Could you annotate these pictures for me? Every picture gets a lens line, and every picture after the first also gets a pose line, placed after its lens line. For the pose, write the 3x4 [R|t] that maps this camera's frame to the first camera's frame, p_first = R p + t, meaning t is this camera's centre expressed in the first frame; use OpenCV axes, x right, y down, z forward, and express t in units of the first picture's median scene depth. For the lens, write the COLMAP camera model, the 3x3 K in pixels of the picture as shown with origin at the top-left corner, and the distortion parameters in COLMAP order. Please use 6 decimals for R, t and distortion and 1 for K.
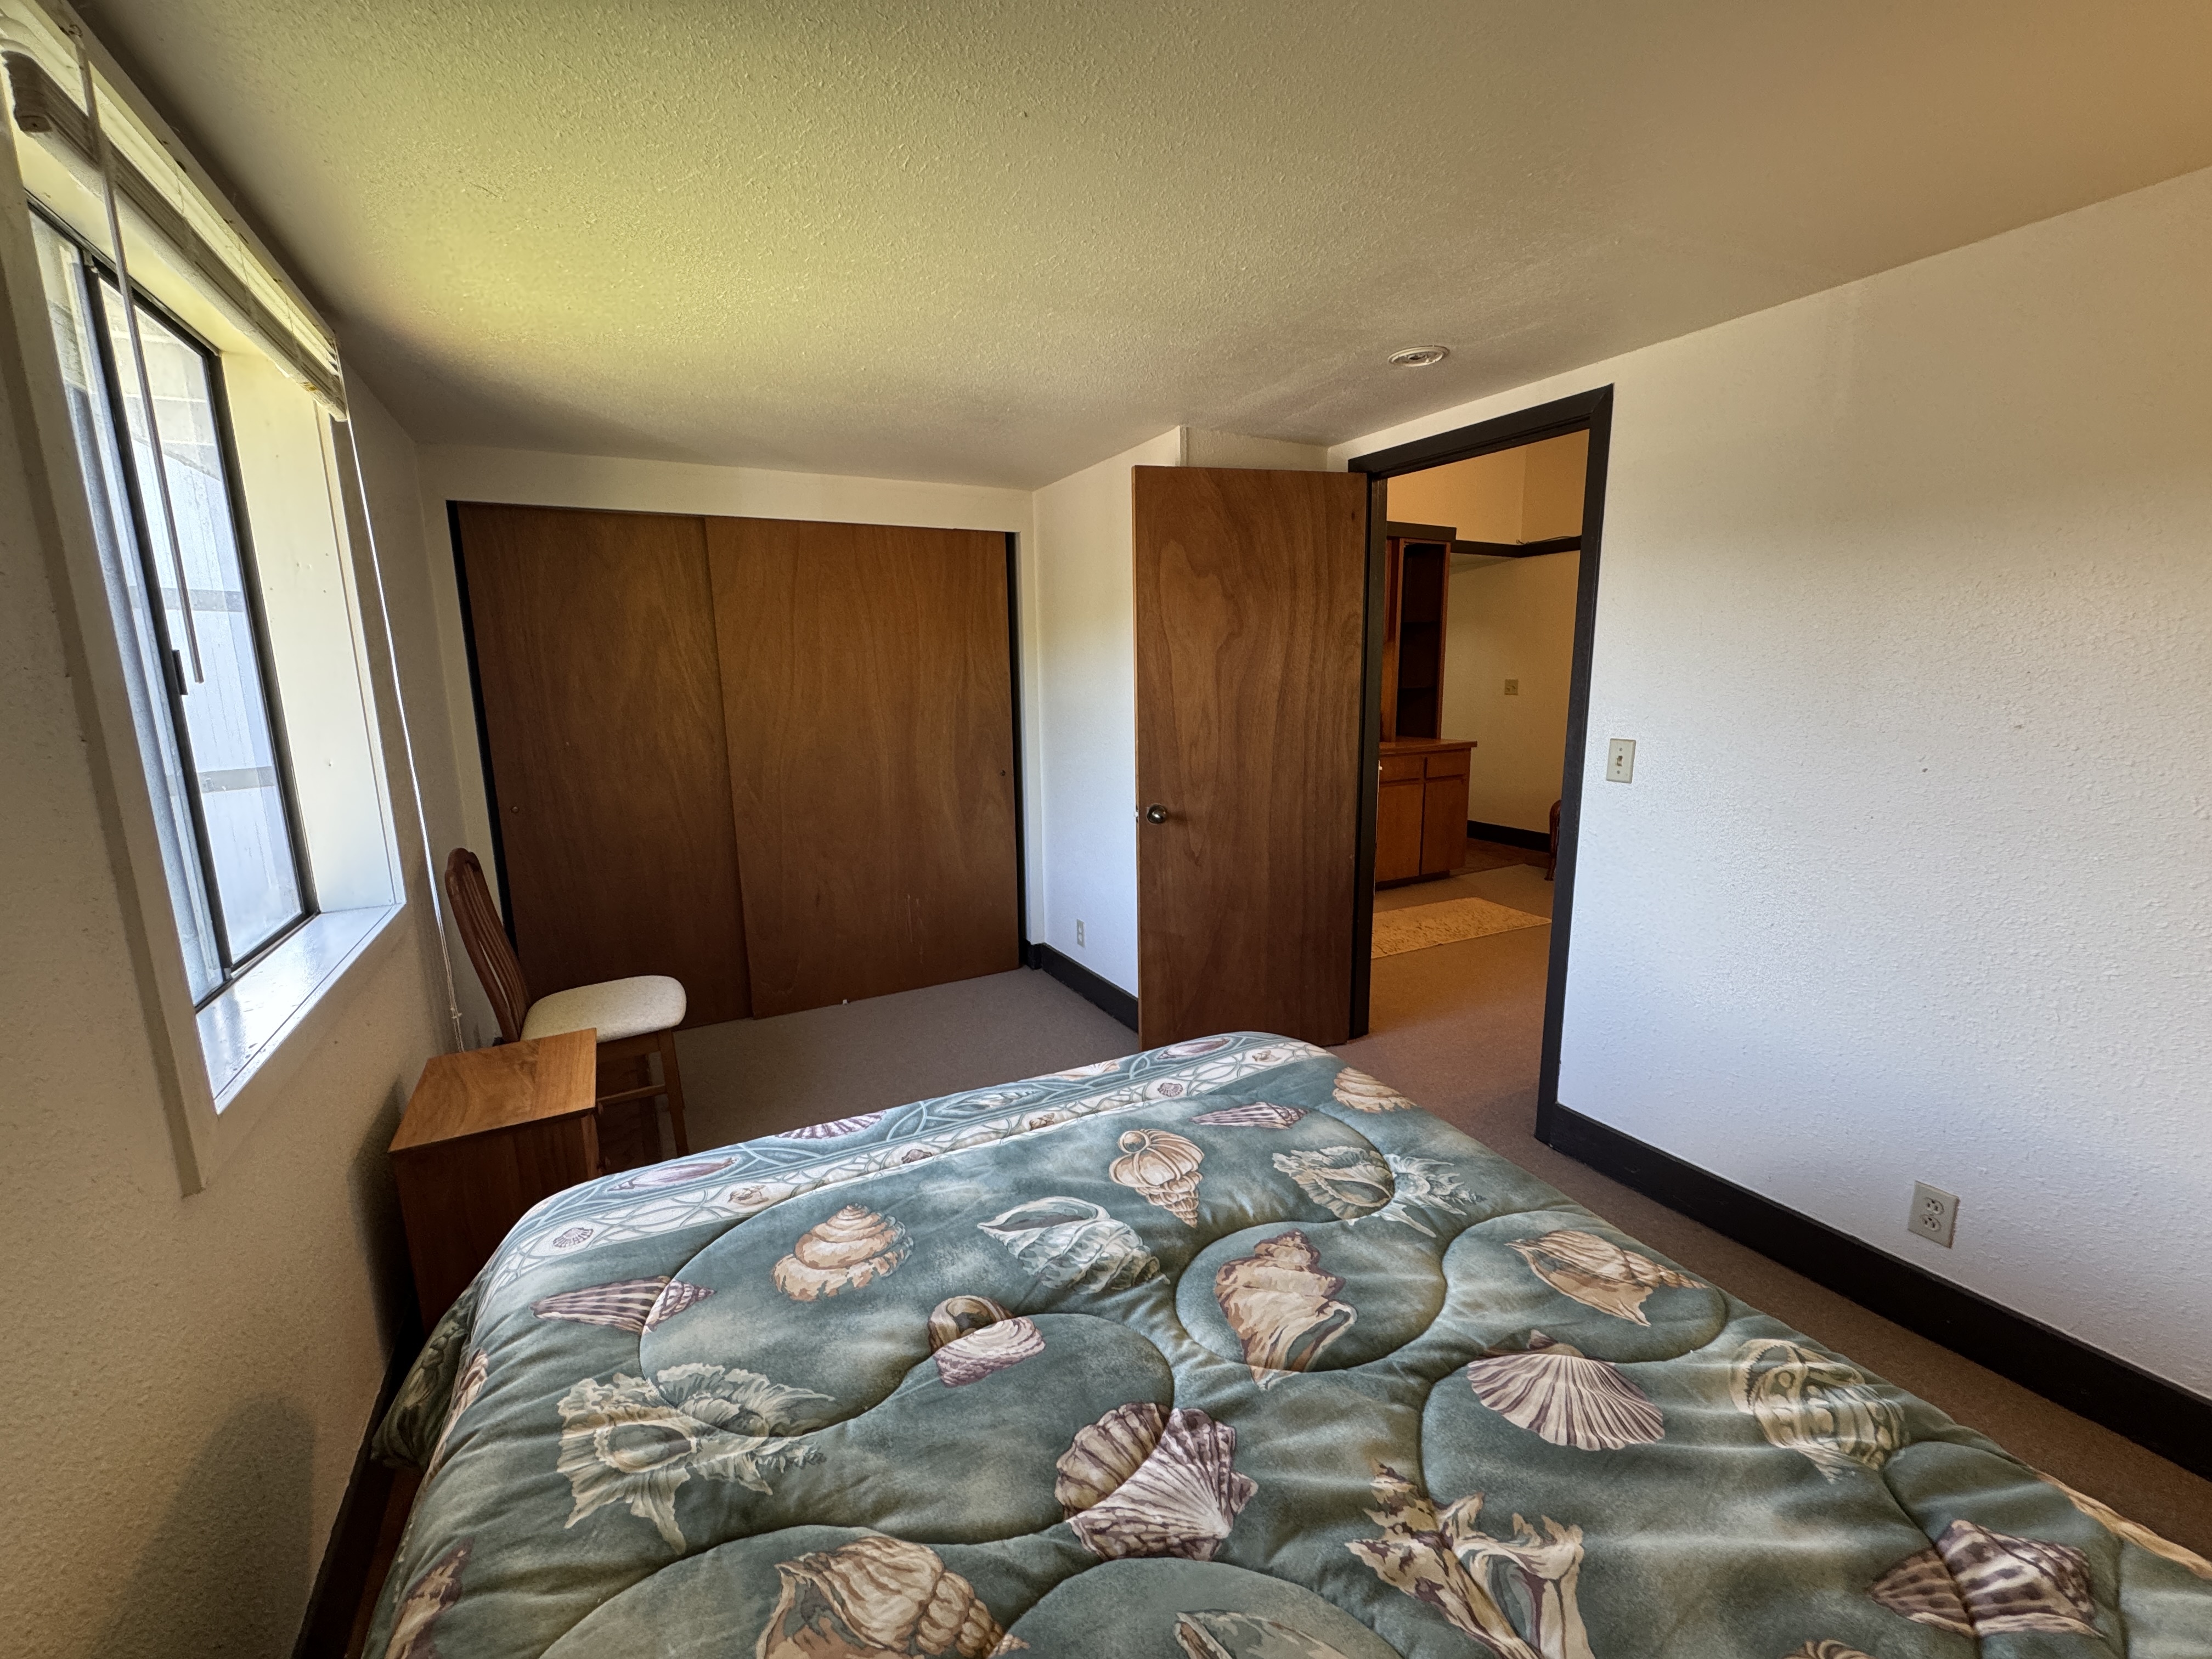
lens RADIAL K [[884.7, 0, 1101.9], [0, 884.7, 830.5], [0, 0, 1]] dist [-0.004833, 0.000668]
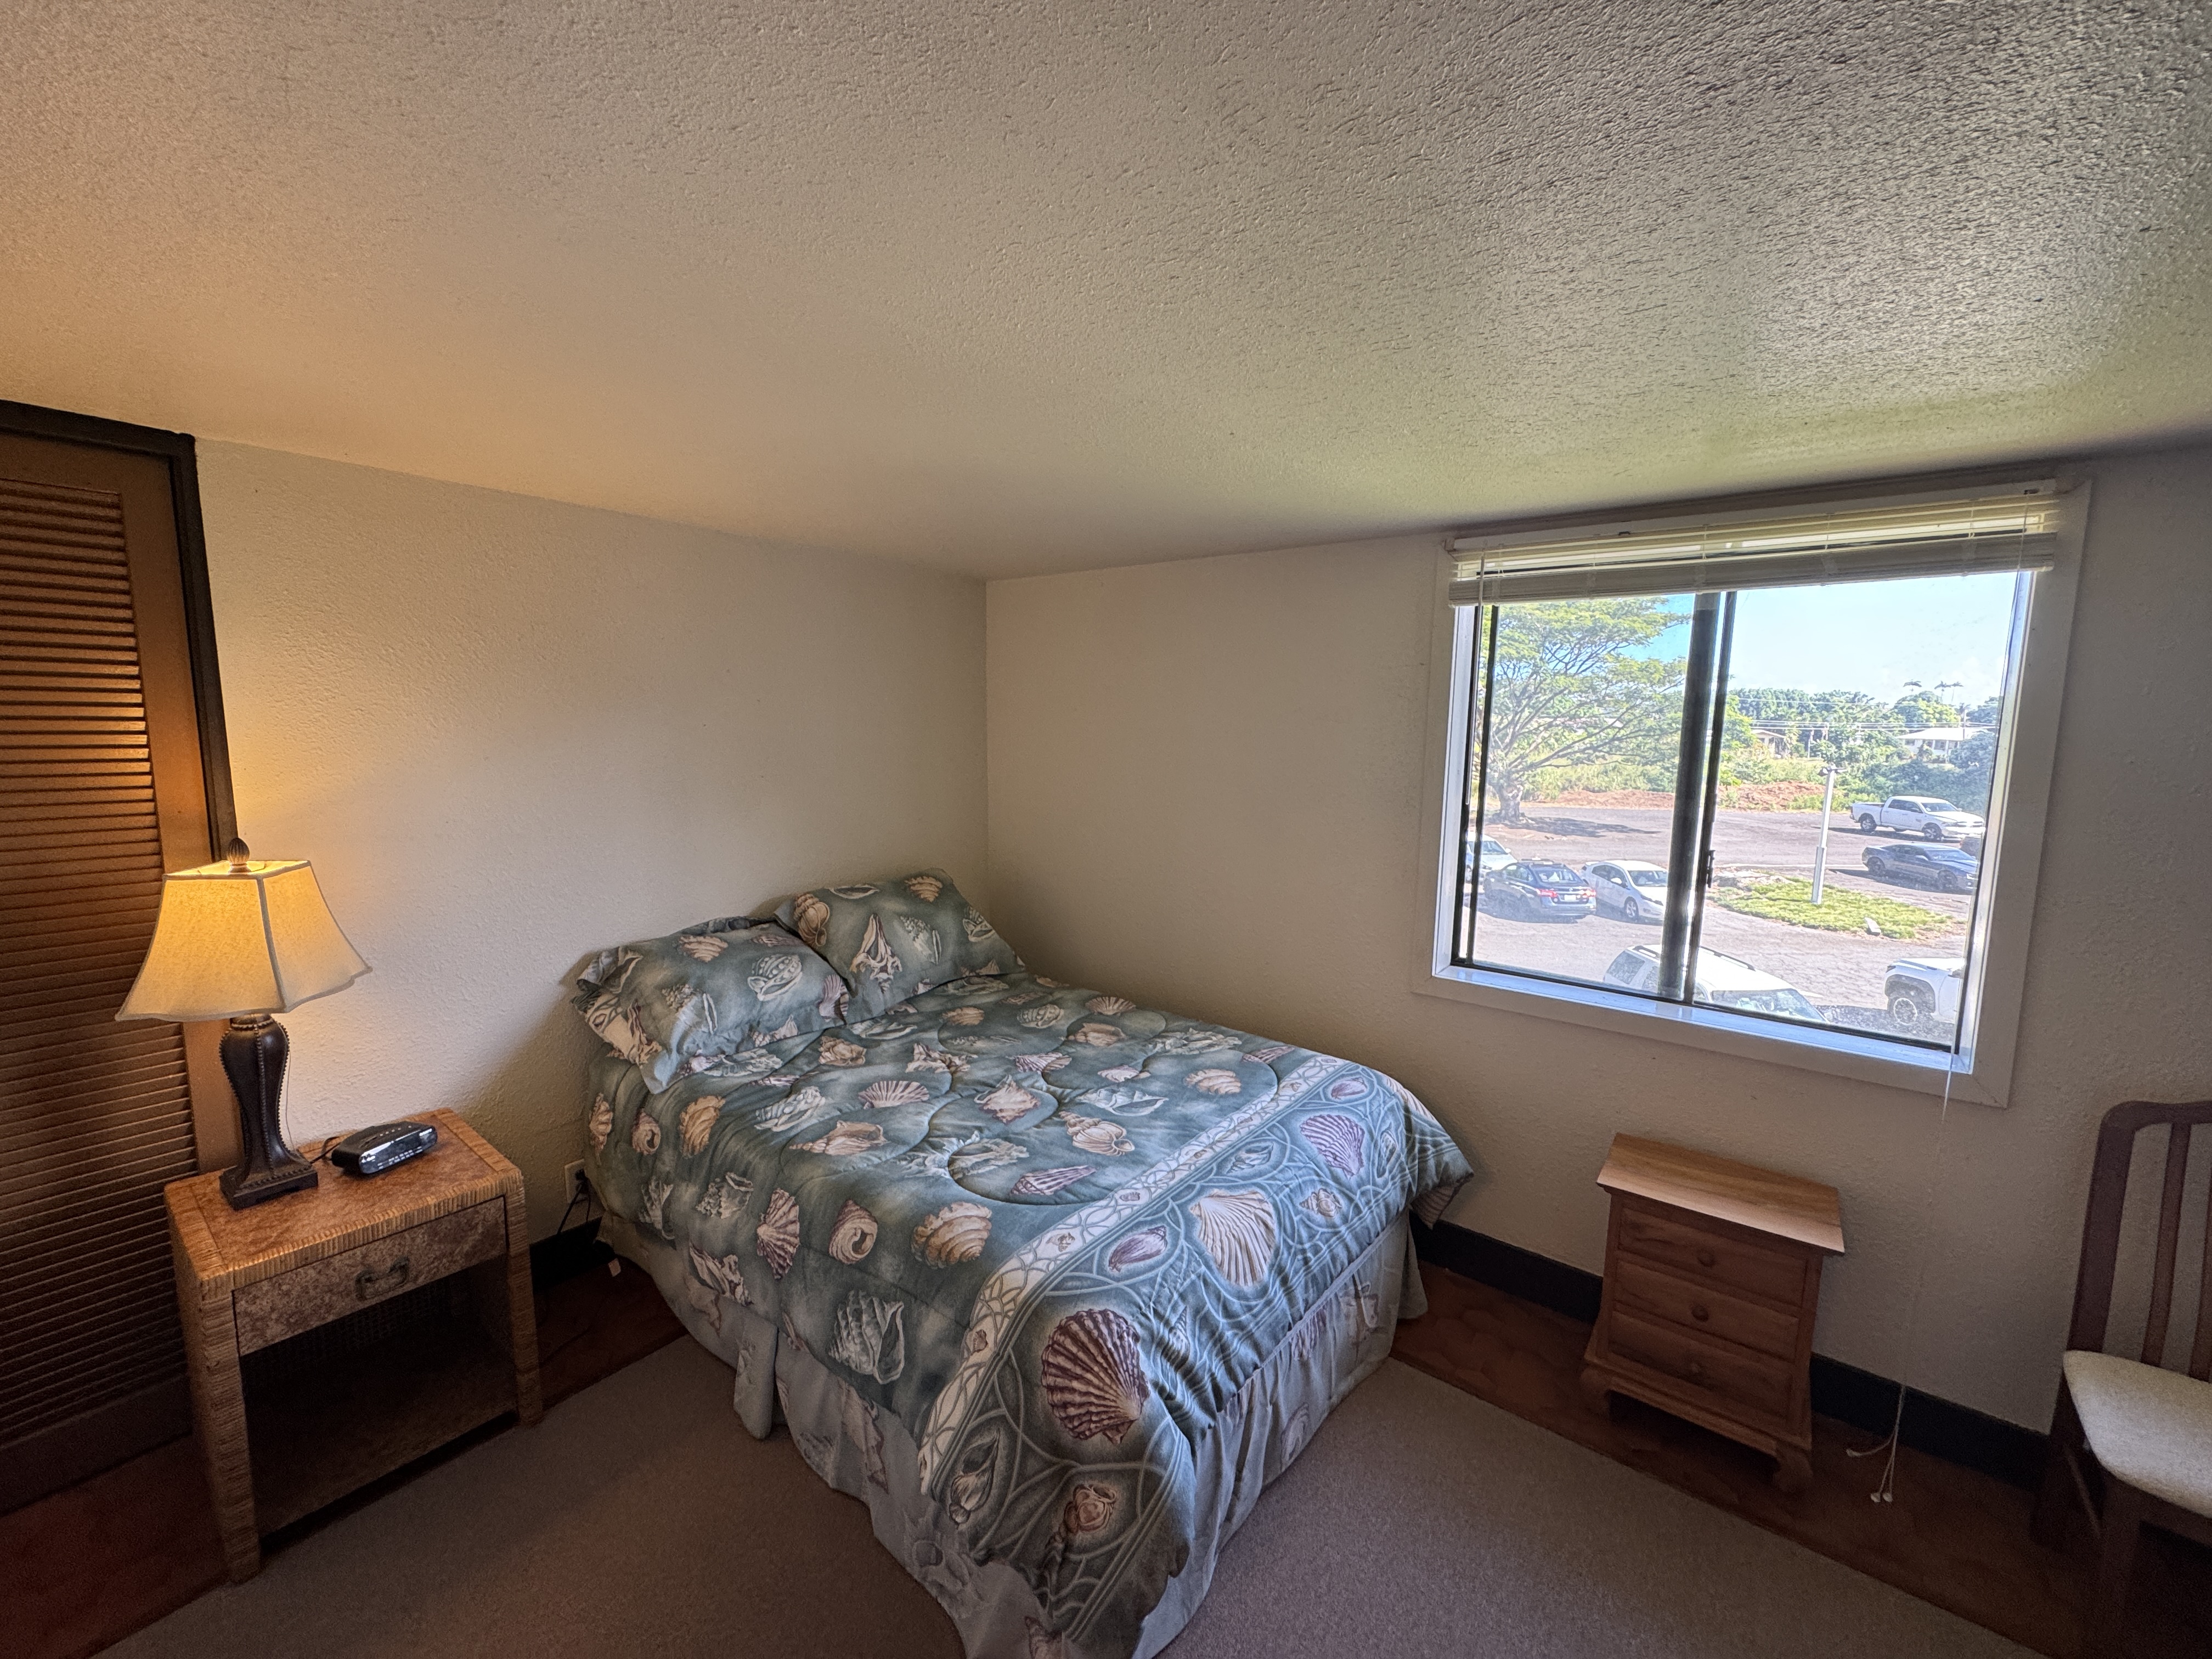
lens RADIAL K [[884.7, 0, 1099.2], [0, 884.7, 829.0], [0, 0, 1]] dist [-0.004833, 0.000668]
pose [[-0.919572, 0.049759, -0.389758, 0.571357], [-0.072606, 0.953347, 0.293014, -0.524677], [0.386155, 0.297747, -0.873058, 1.964062]]
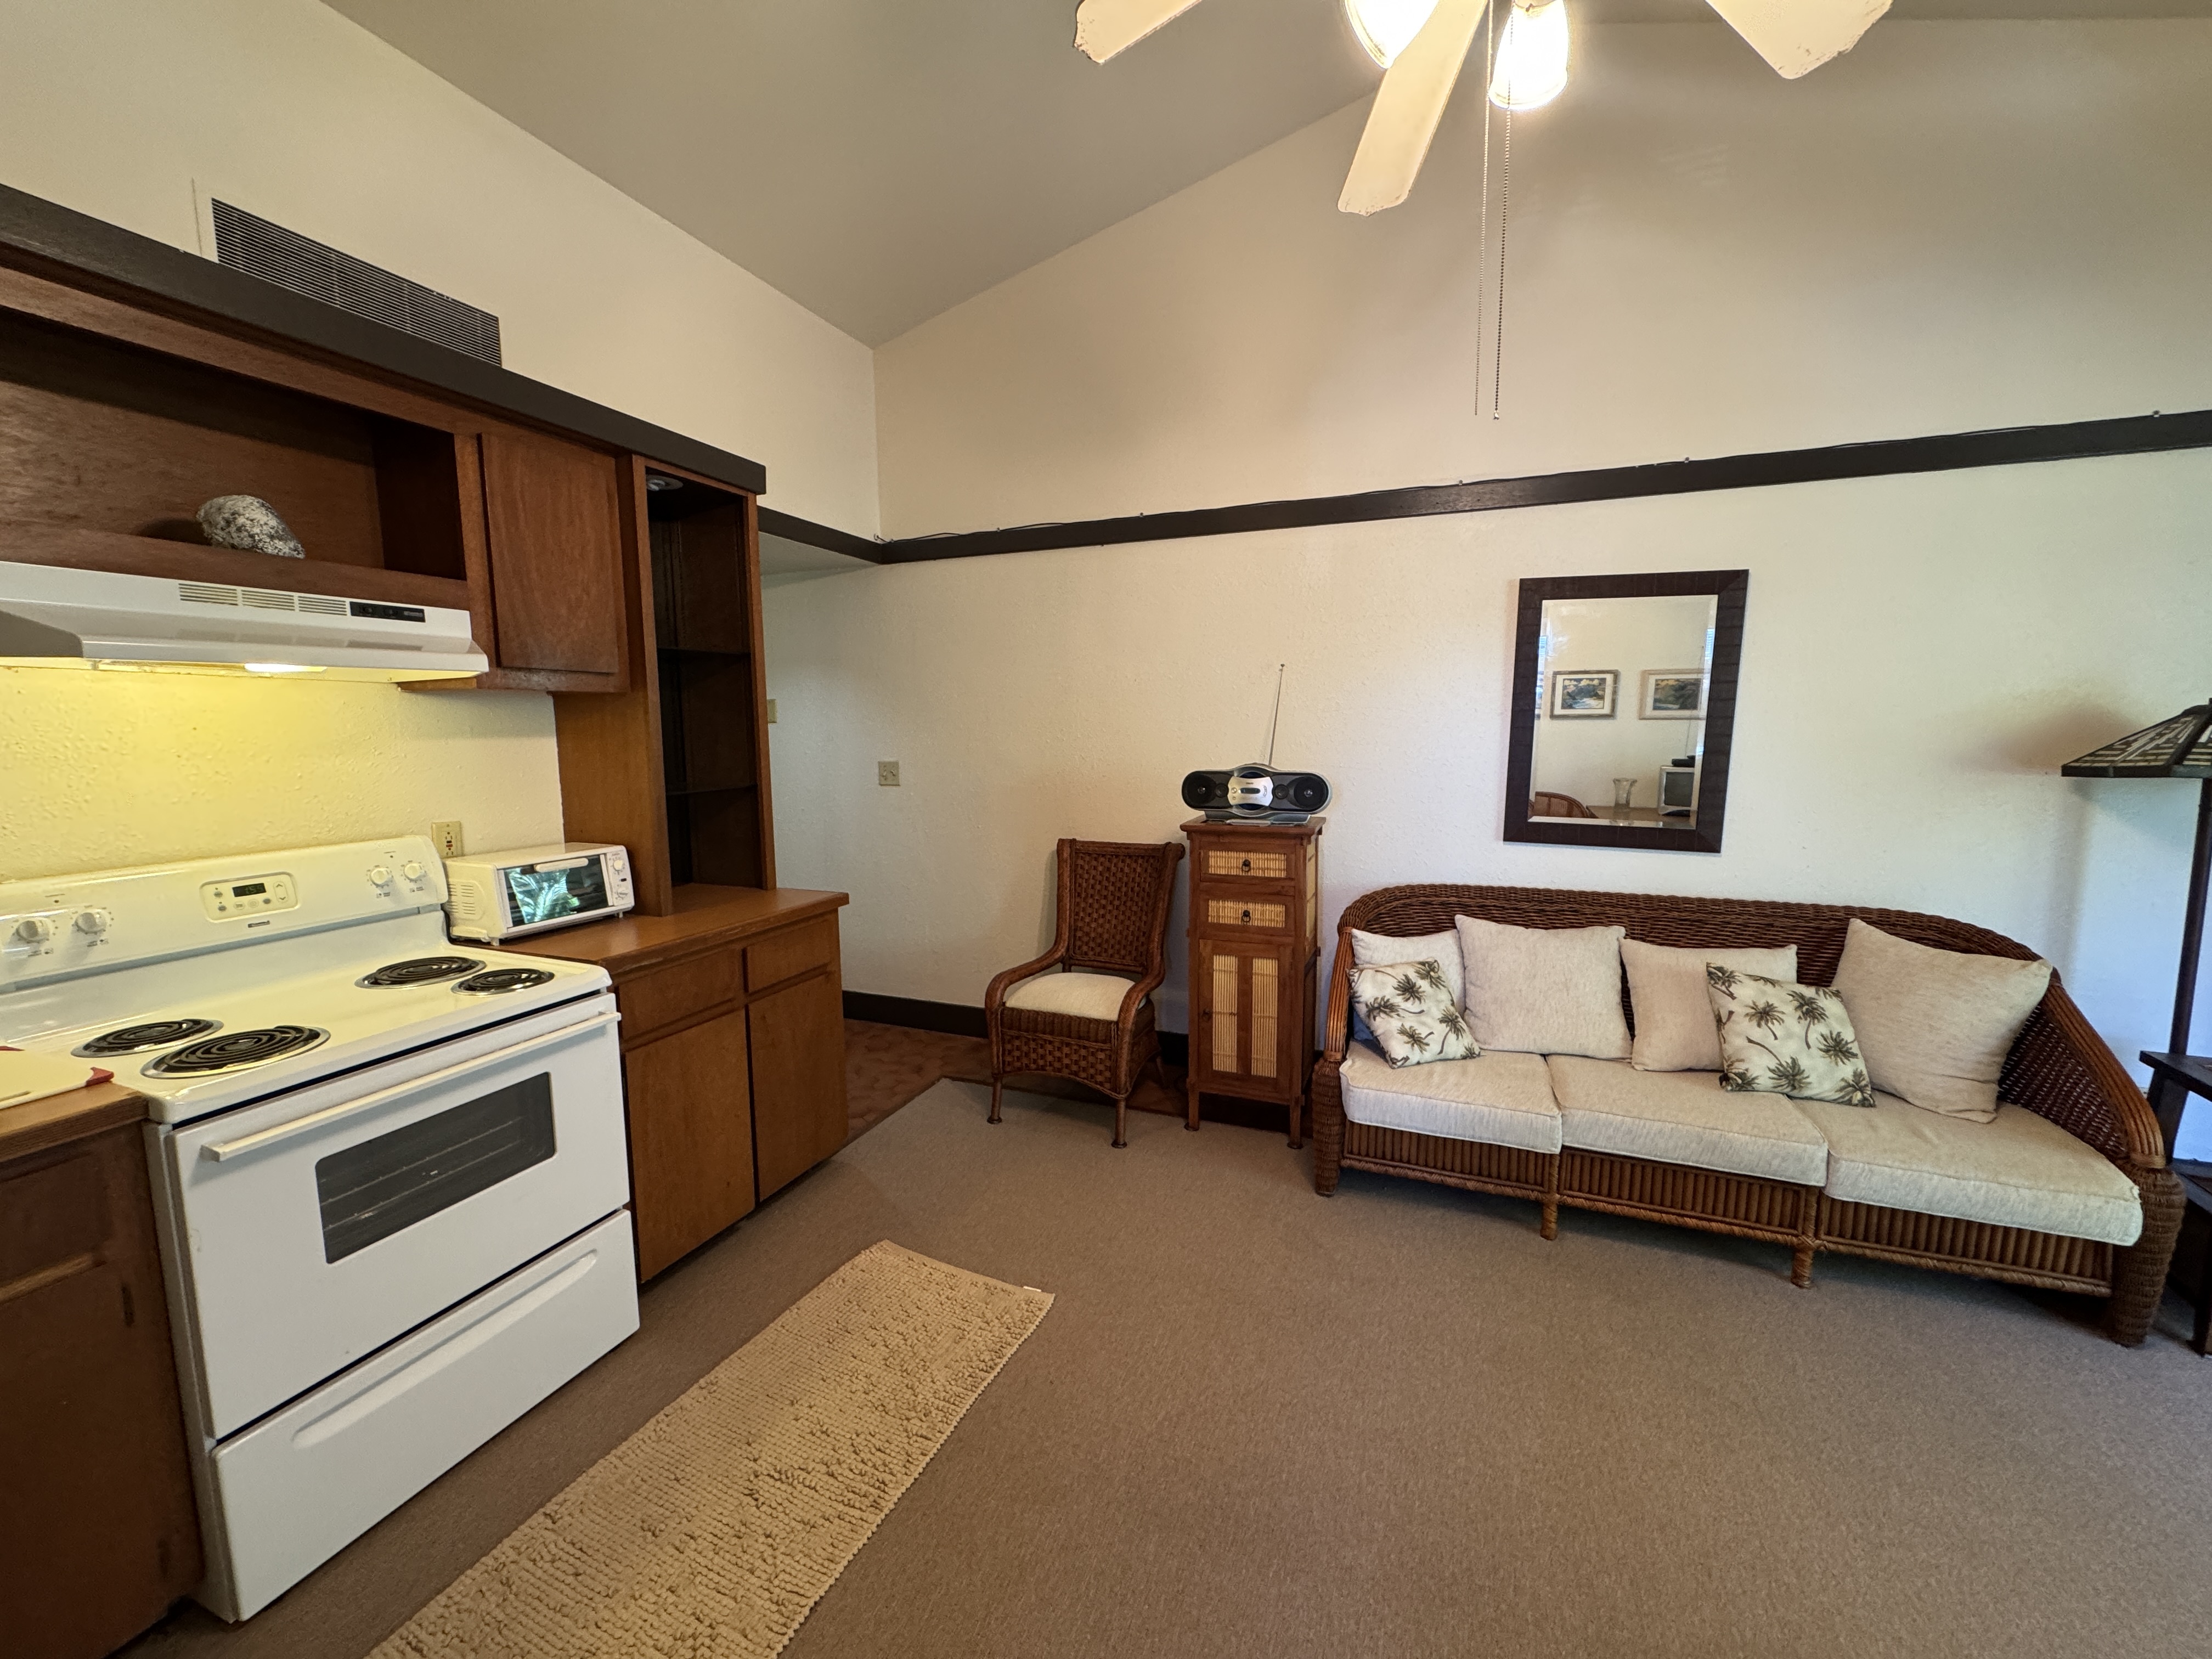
lens RADIAL K [[884.7, 0, 1104.6], [0, 884.7, 827.4], [0, 0, 1]] dist [-0.004833, 0.000668]
pose [[0.766124, -0.067305, 0.639159, 0.852895], [0.112559, 0.993182, -0.030333, -0.416080], [-0.632760, 0.095181, 0.768476, 2.033836]]
